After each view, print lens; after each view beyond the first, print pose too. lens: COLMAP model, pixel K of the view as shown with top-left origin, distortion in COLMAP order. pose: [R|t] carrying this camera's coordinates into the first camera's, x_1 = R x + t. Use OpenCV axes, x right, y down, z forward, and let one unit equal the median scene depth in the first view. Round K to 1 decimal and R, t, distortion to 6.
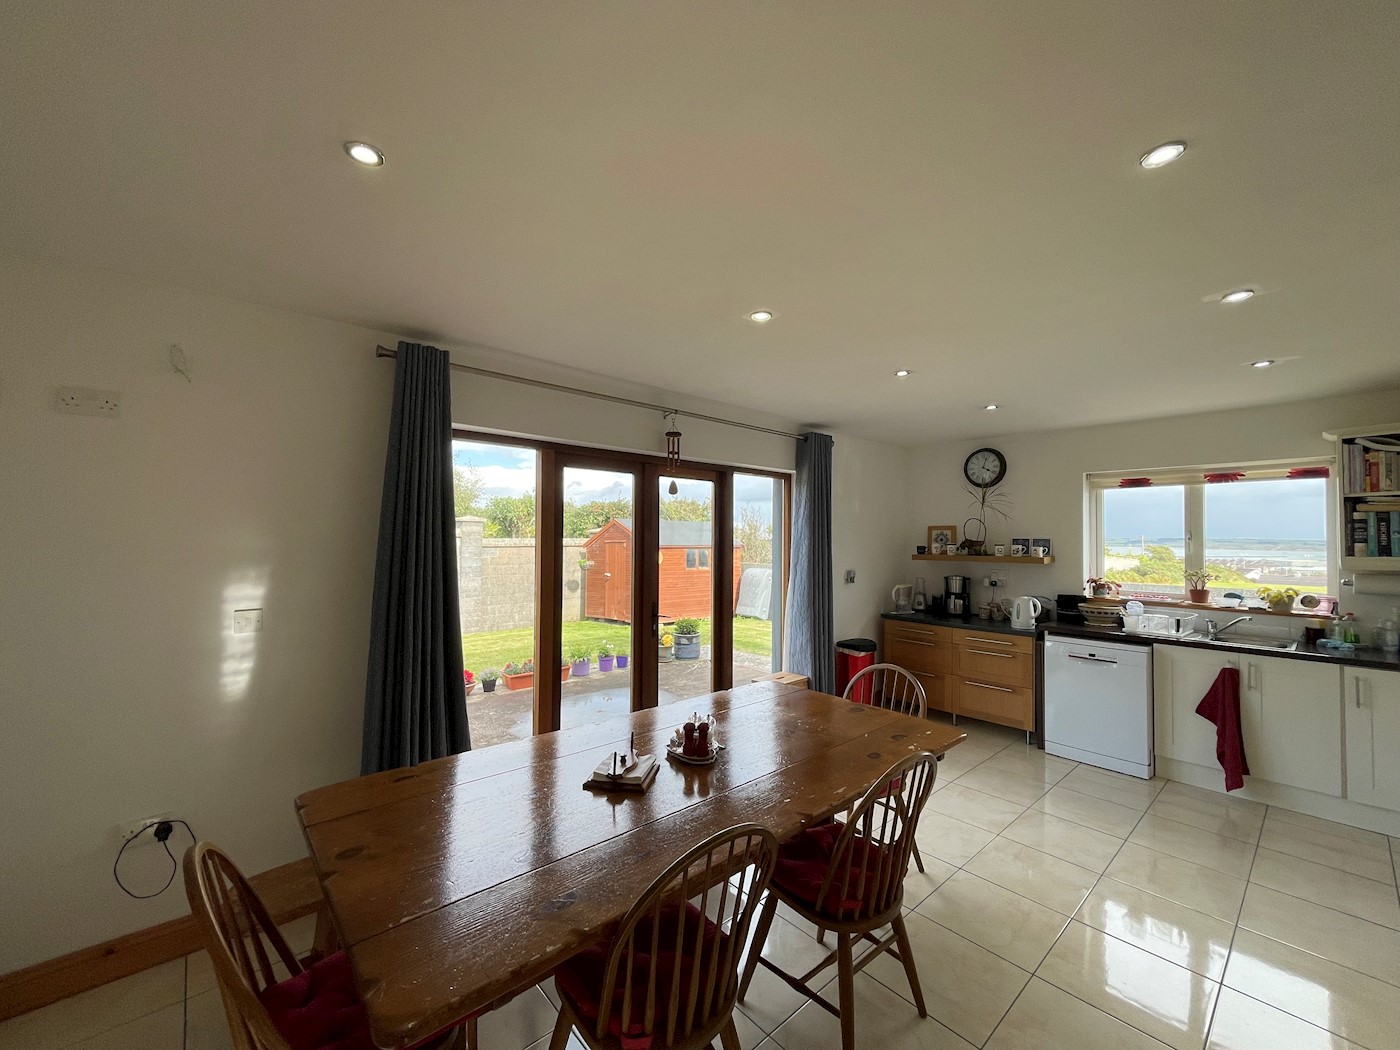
lens RADIAL K [[564.4, 0, 697.3], [0, 564.4, 527.7], [0, 0, 1]] dist [0.004420, -0.000721]
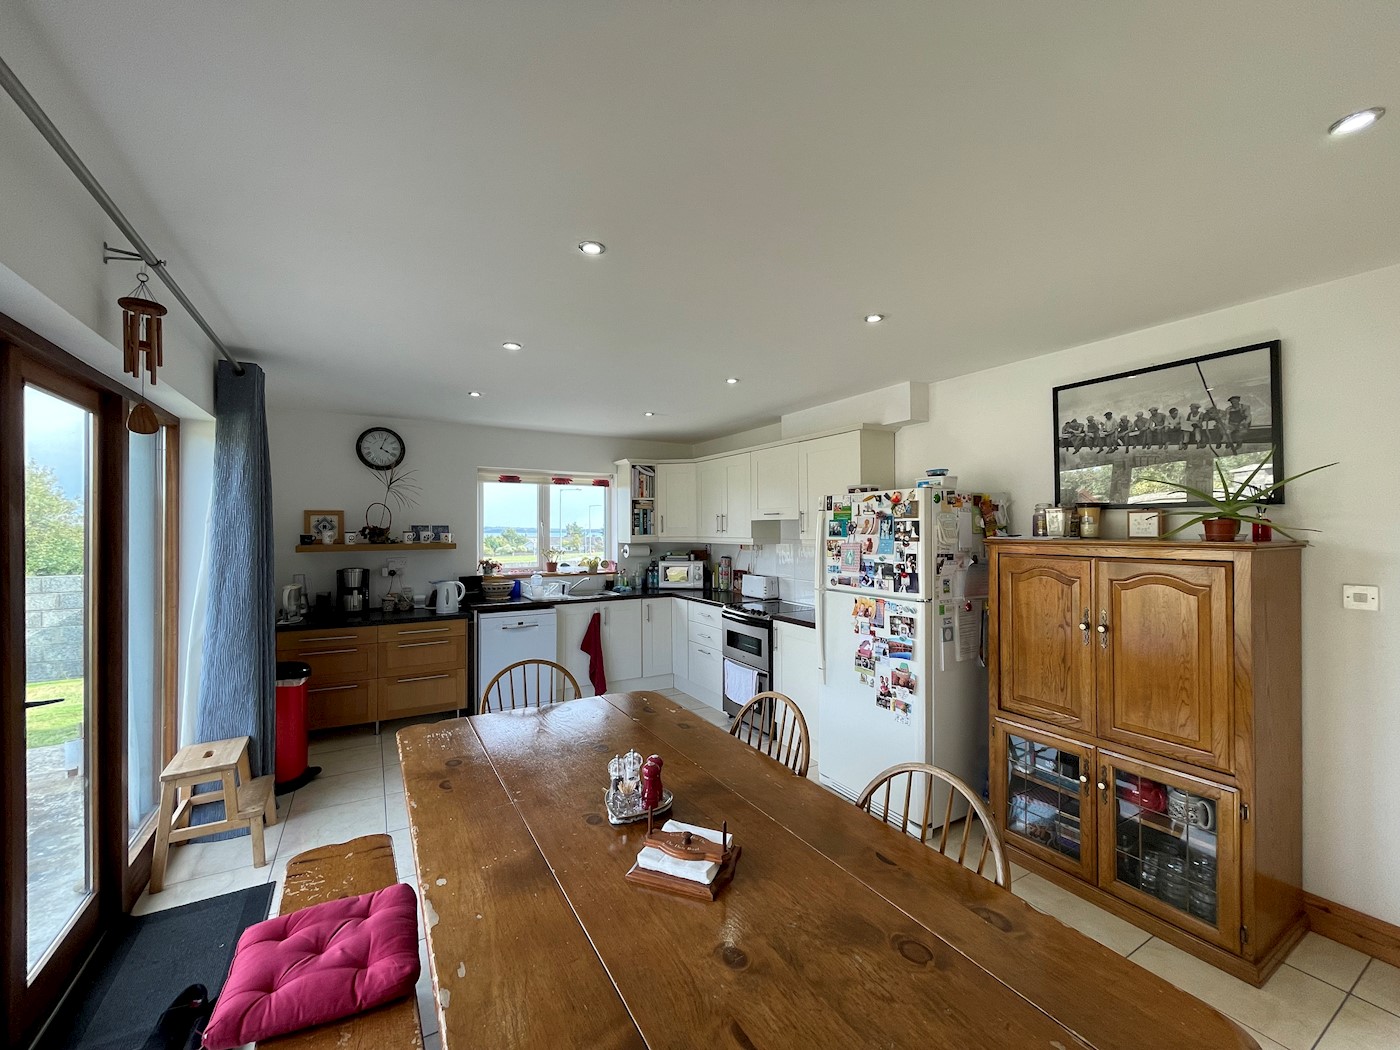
lens RADIAL K [[564.4, 0, 697.4], [0, 564.4, 525.4], [0, 0, 1]] dist [0.004420, -0.000721]
pose [[0.199457, -0.002053, 0.979904, -0.343379], [-0.015363, 0.999868, 0.005222, 0.007681], [-0.979786, -0.016095, 0.199399, 0.359147]]
